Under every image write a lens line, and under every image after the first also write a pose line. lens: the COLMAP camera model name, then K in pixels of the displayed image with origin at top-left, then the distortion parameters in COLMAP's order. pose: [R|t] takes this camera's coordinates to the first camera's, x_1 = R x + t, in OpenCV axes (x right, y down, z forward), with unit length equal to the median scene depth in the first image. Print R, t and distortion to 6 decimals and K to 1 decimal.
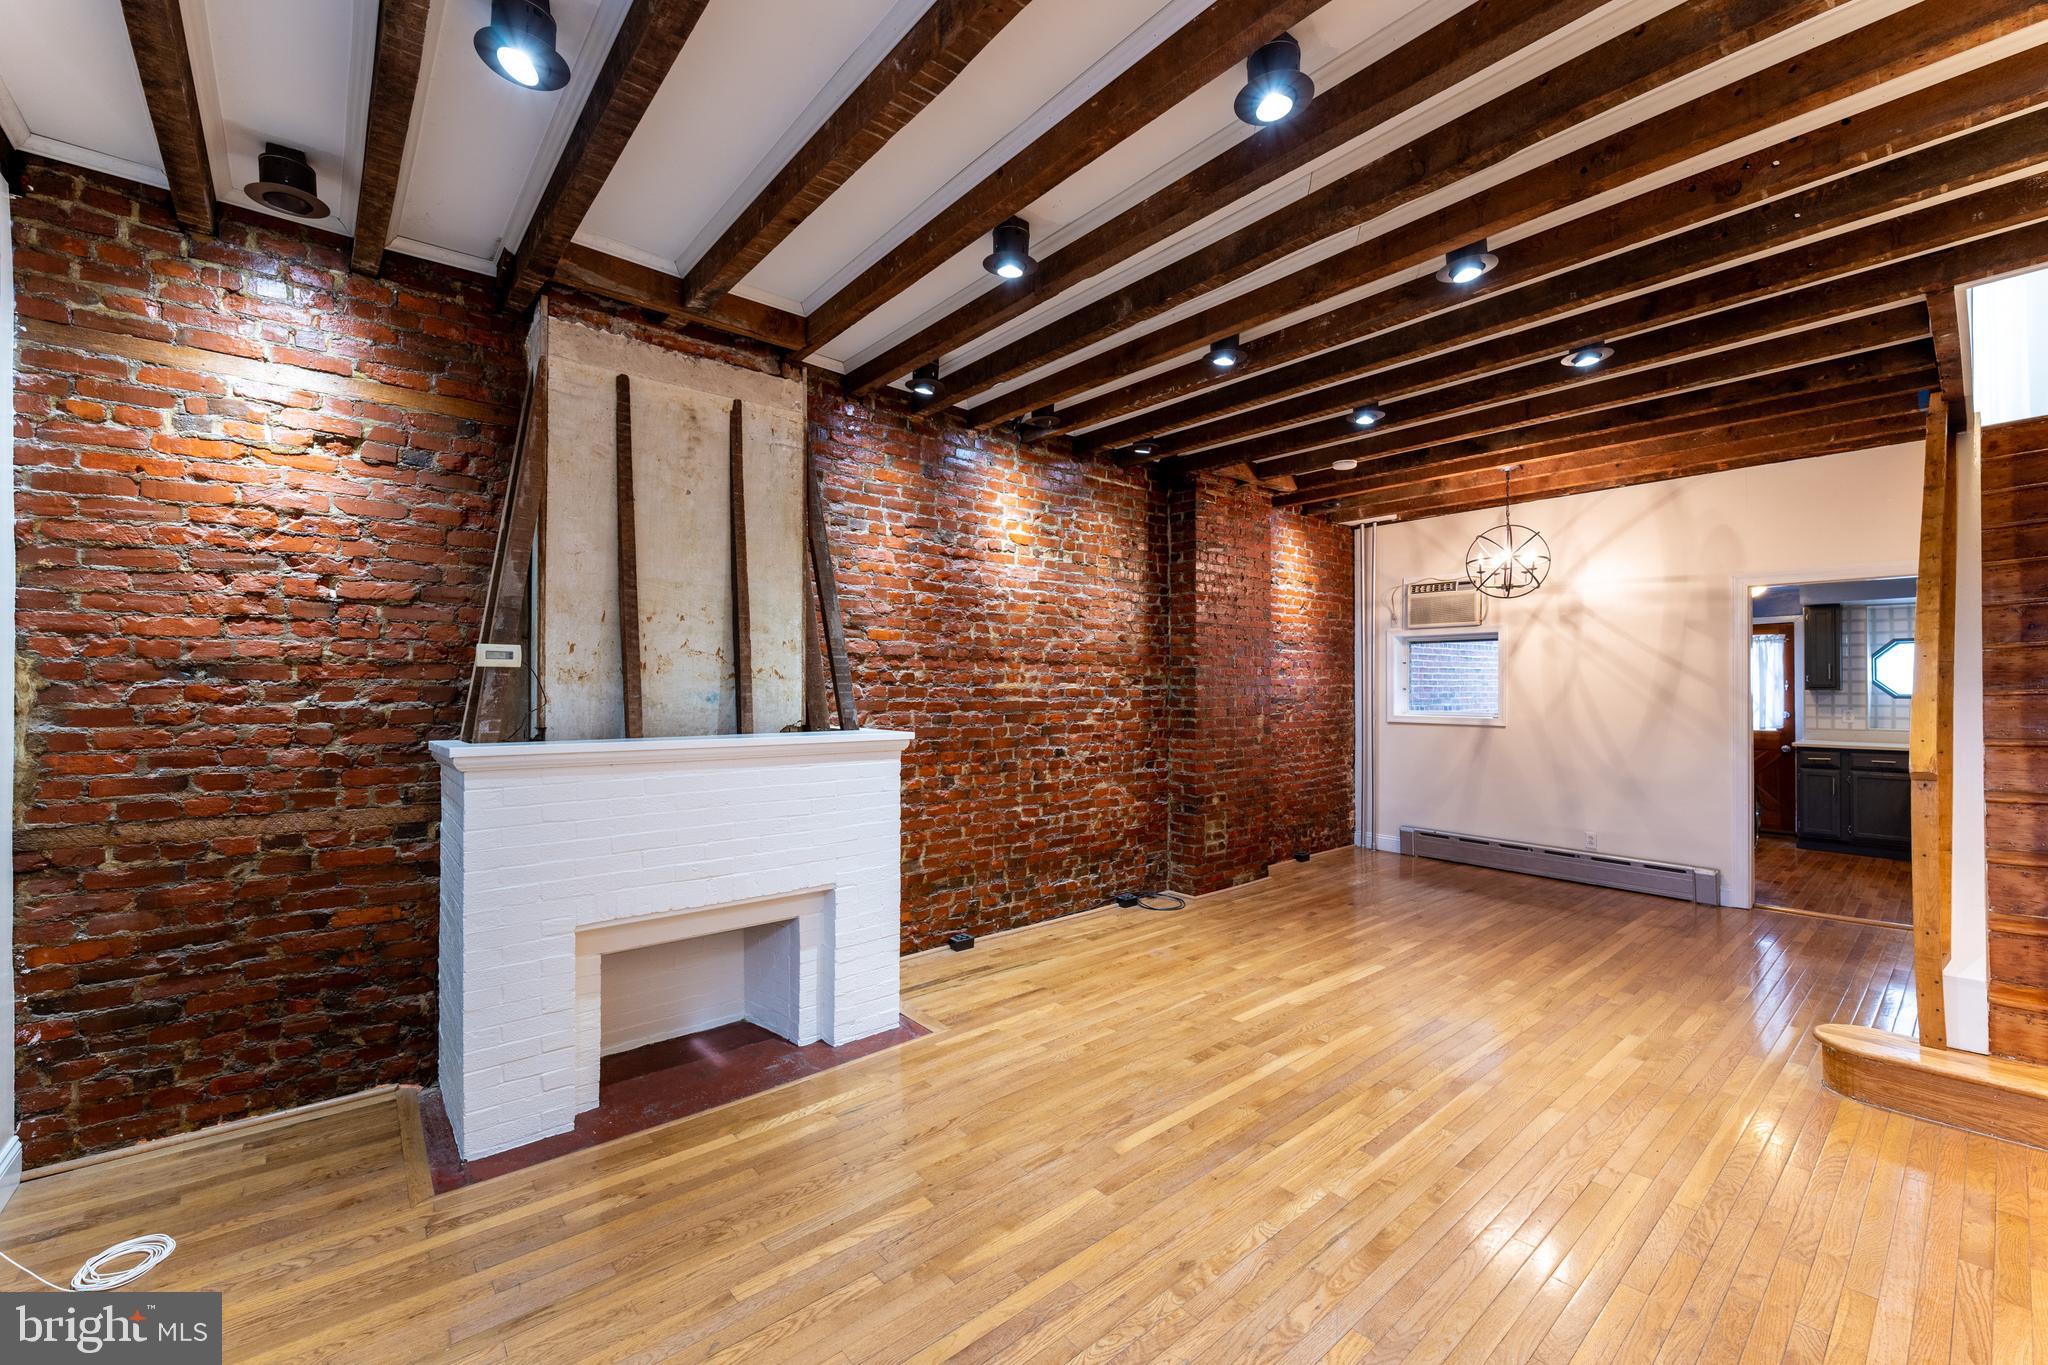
lens RADIAL K [[818.9, 0, 1018.5], [0, 818.9, 680.4], [0, 0, 1]] dist [-0.001864, 0.001436]
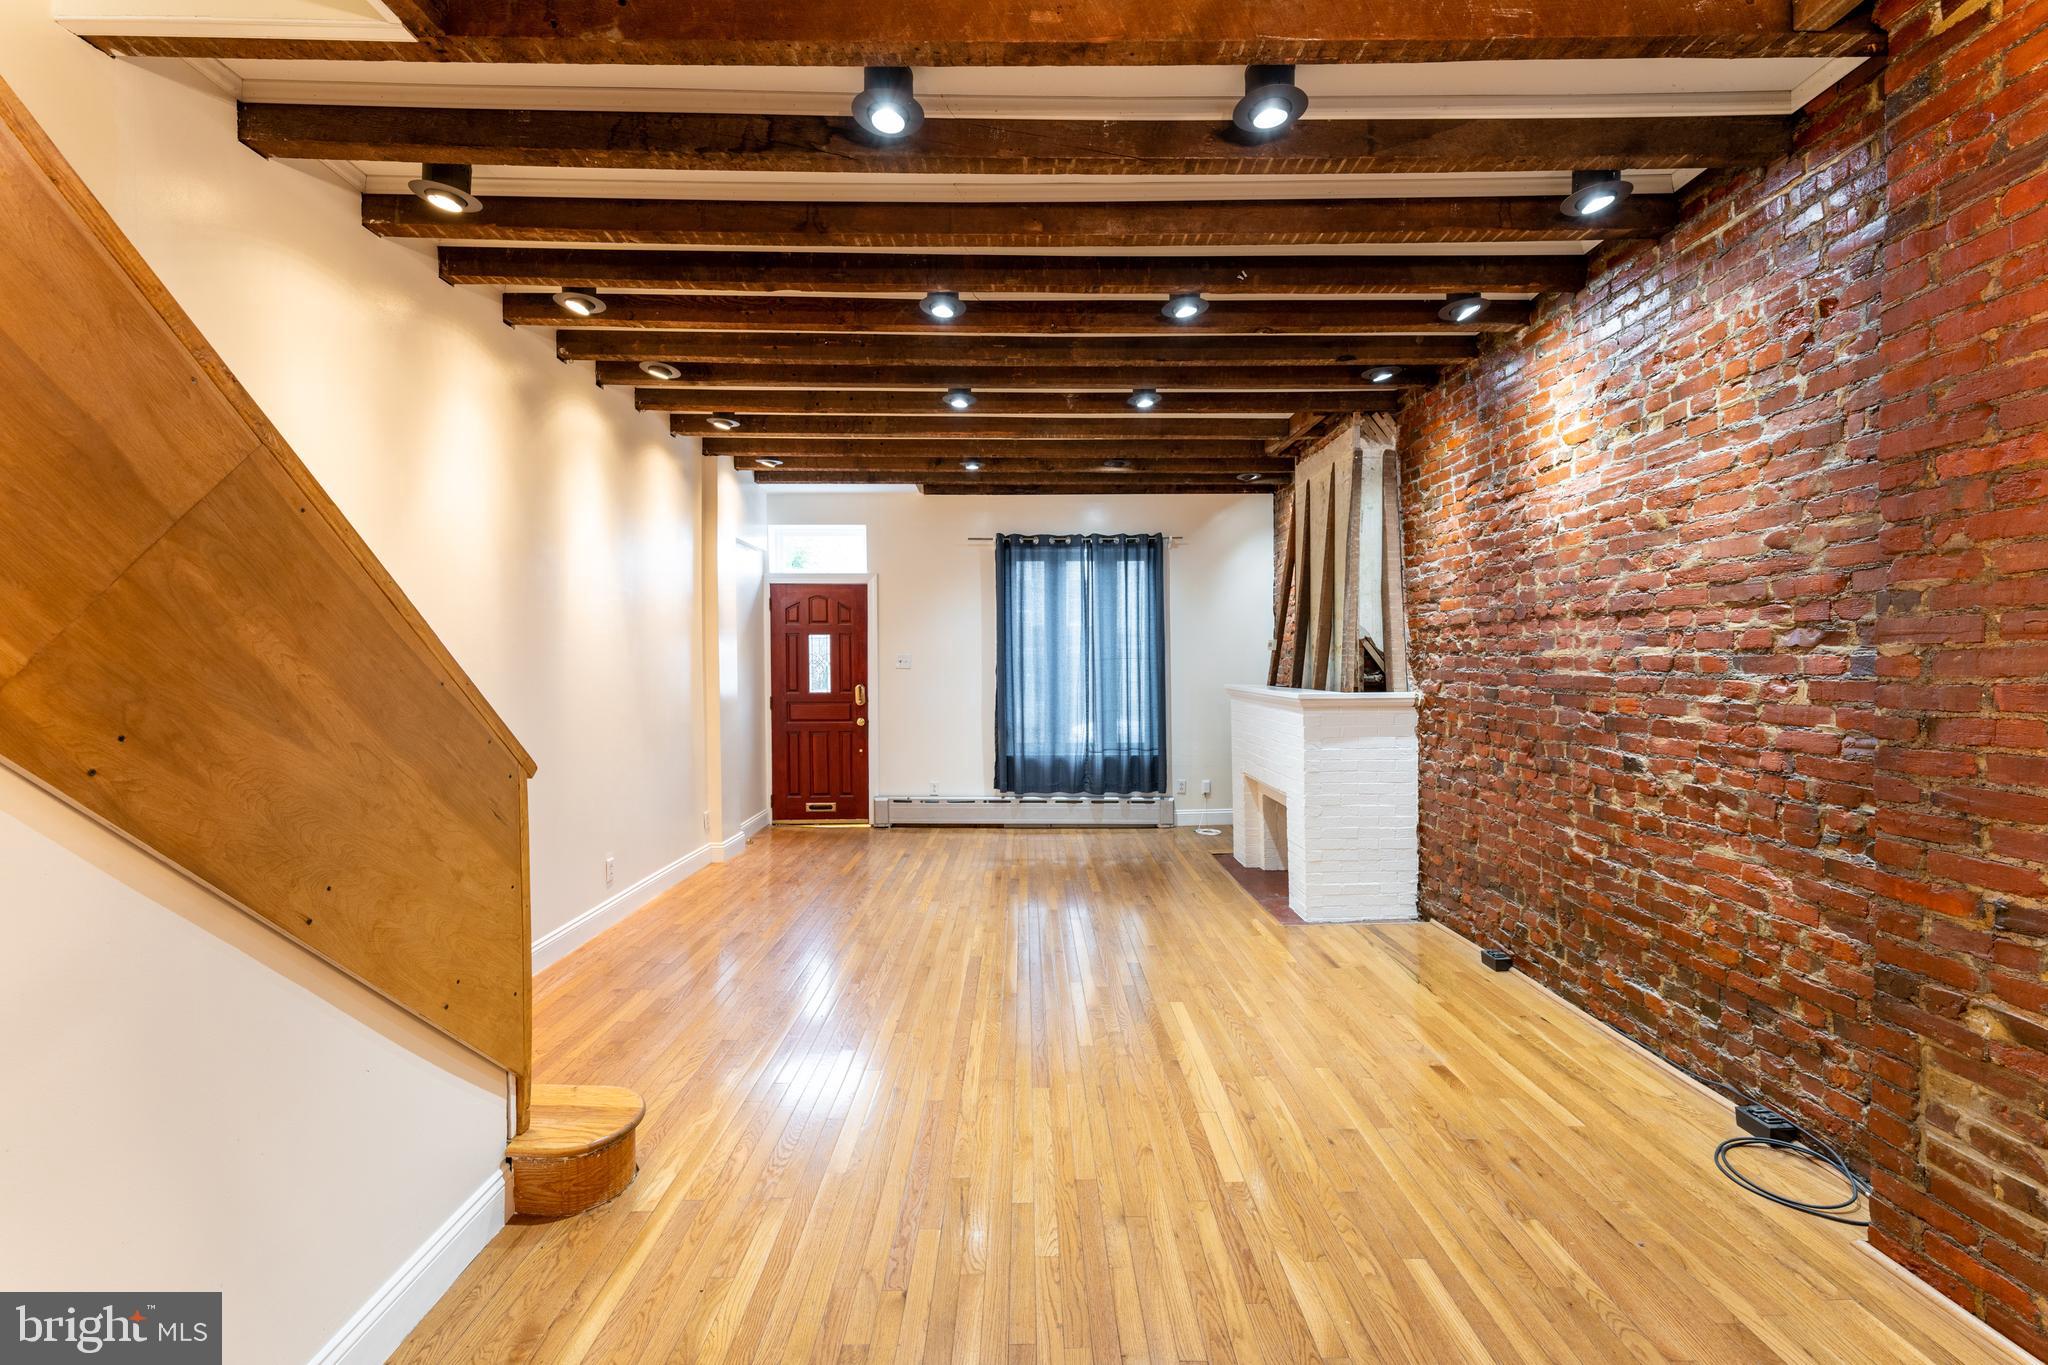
lens RADIAL K [[818.9, 0, 1036.5], [0, 818.9, 670.8], [0, 0, 1]] dist [-0.001864, 0.001436]
pose [[-0.628698, 0.010445, -0.777580, 0.819131], [0.013434, 0.999906, 0.002569, 0.013535], [0.777534, -0.008831, -0.628779, 1.086992]]
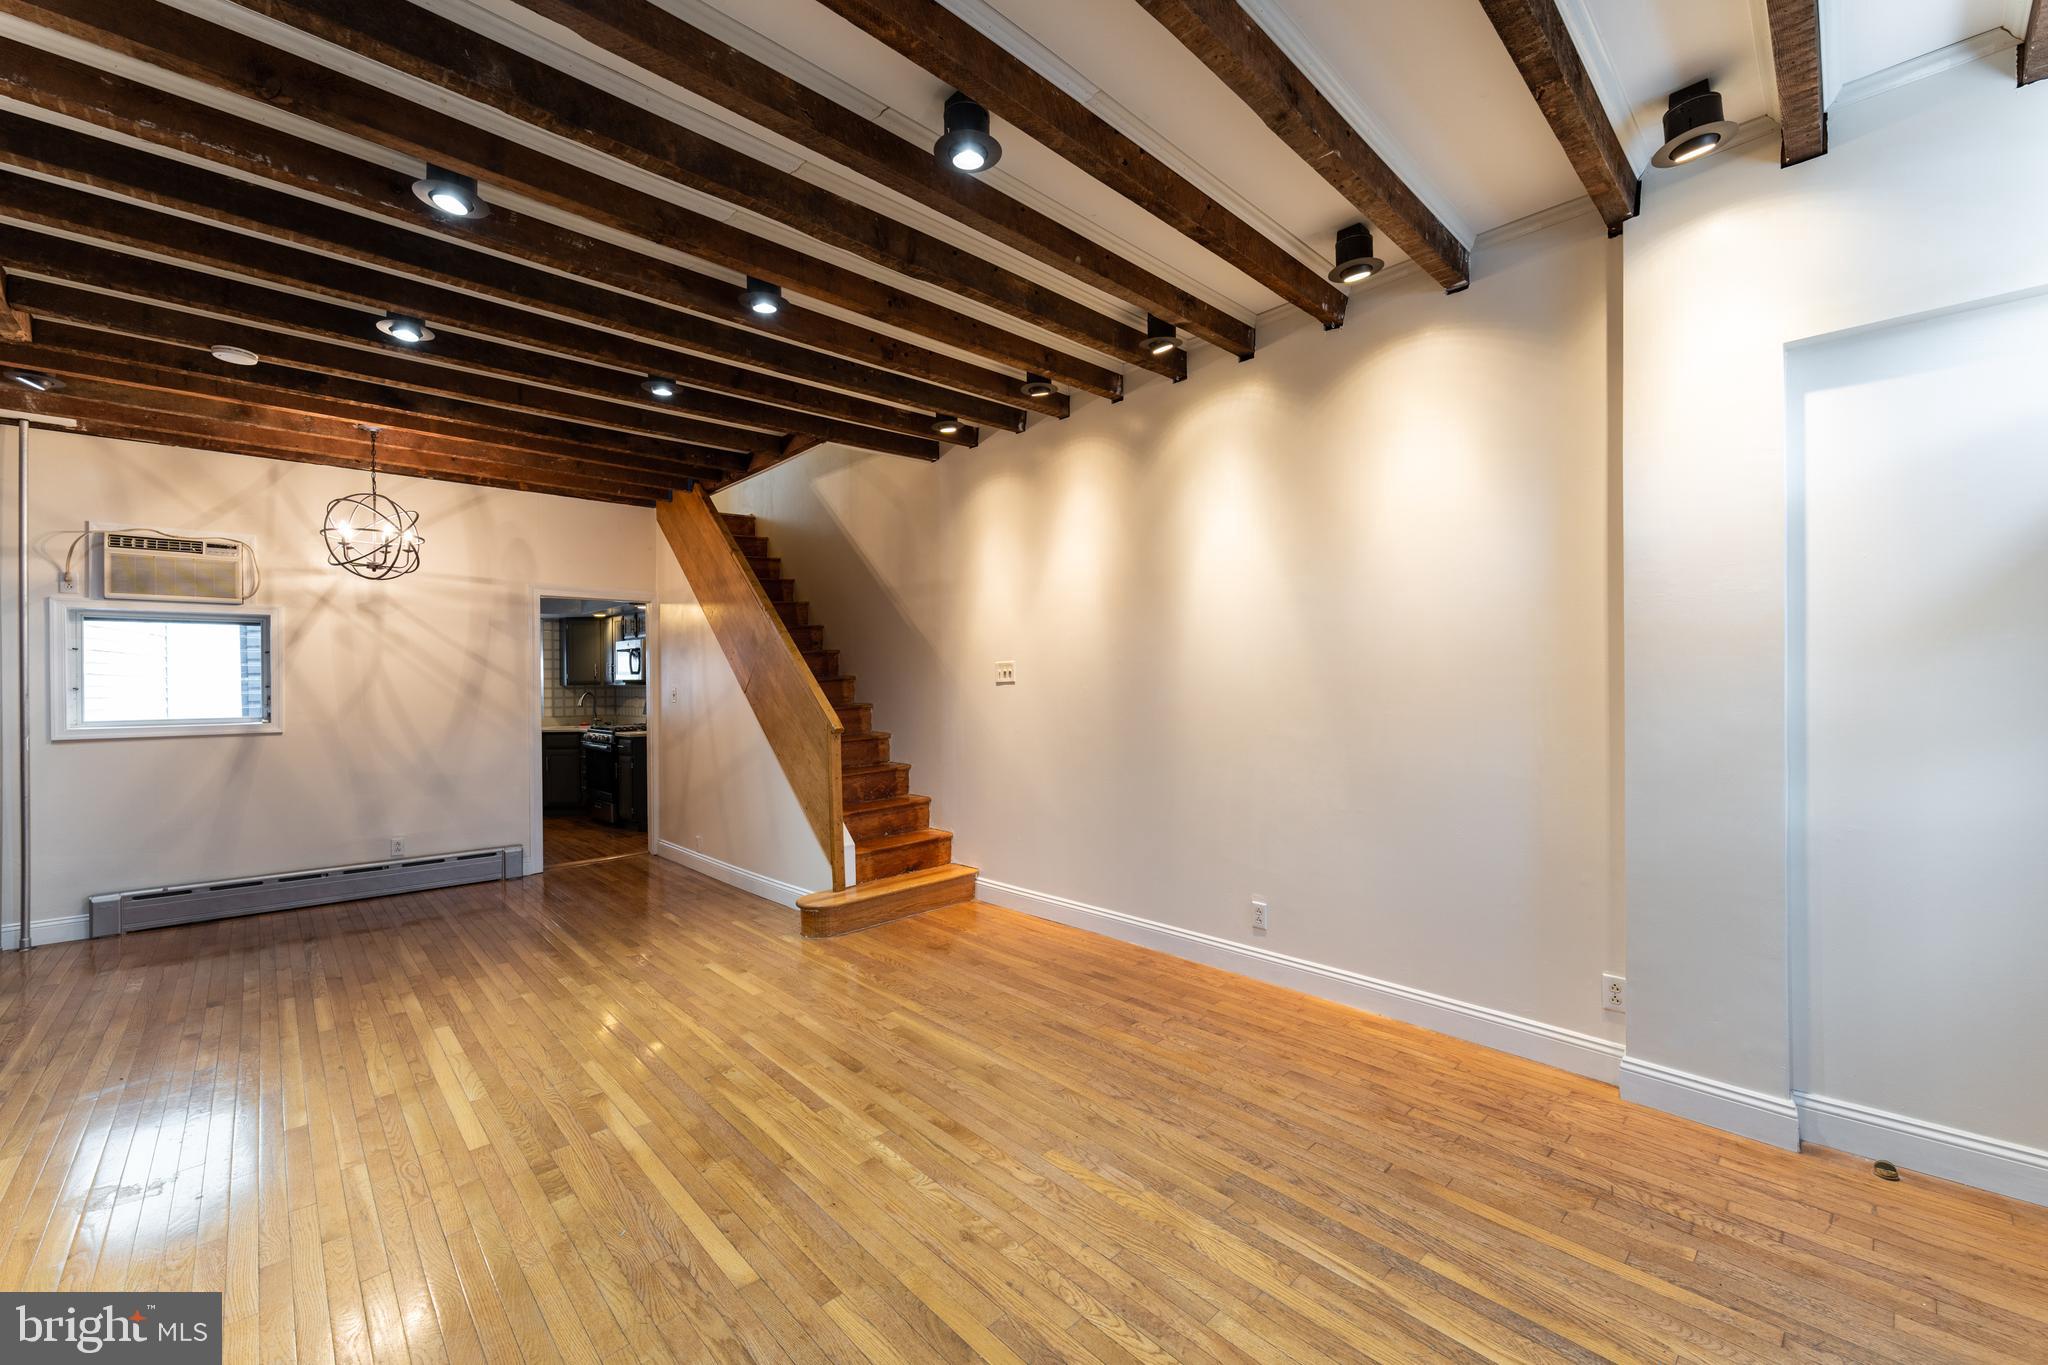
lens RADIAL K [[818.9, 0, 1030.1], [0, 818.9, 691.6], [0, 0, 1]] dist [-0.001864, 0.001436]
pose [[-0.062094, -0.015397, 0.997952, -0.345799], [0.000720, 0.999880, 0.015471, 0.004773], [-0.998070, 0.001680, -0.062076, 0.413841]]
